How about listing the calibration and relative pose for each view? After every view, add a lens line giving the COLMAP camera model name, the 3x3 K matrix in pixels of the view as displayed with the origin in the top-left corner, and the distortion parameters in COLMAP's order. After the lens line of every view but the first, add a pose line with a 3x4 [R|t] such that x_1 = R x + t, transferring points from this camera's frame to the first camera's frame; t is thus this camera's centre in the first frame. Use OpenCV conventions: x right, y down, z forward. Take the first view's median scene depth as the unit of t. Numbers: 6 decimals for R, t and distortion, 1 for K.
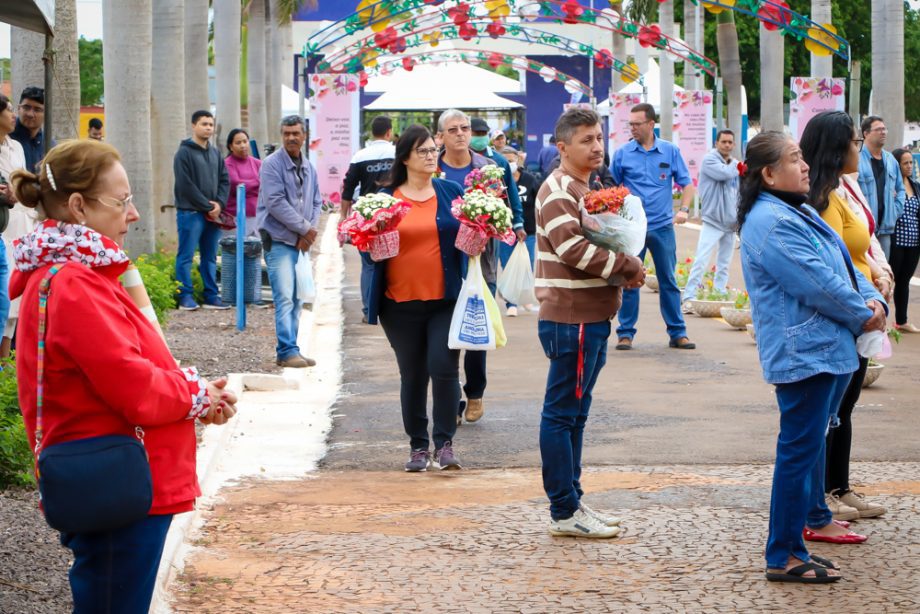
lens RADIAL K [[3018.9, 0, 370.7], [0, 3018.9, 307.0], [0, 0, 1]] dist [0.084204, -0.294045]
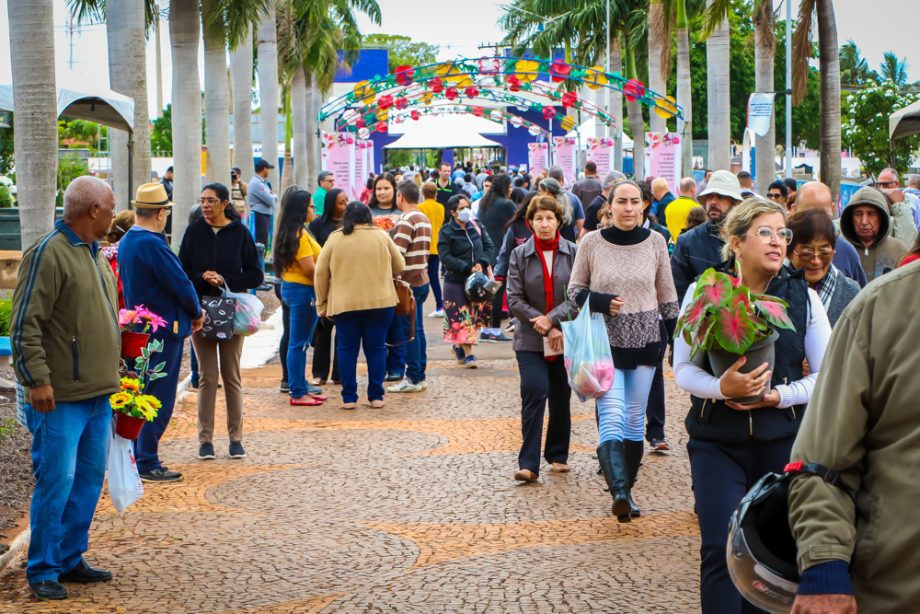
lens RADIAL K [[2551.1, 0, 460.0], [0, 2551.1, 307.0], [0, 0, 1]] dist [0.066029, -0.450937]
pose [[0.999939, -0.009105, 0.006291, 0.028517], [0.009085, 0.999954, 0.003233, 0.003856], [-0.006320, -0.003176, 0.999975, -0.188156]]
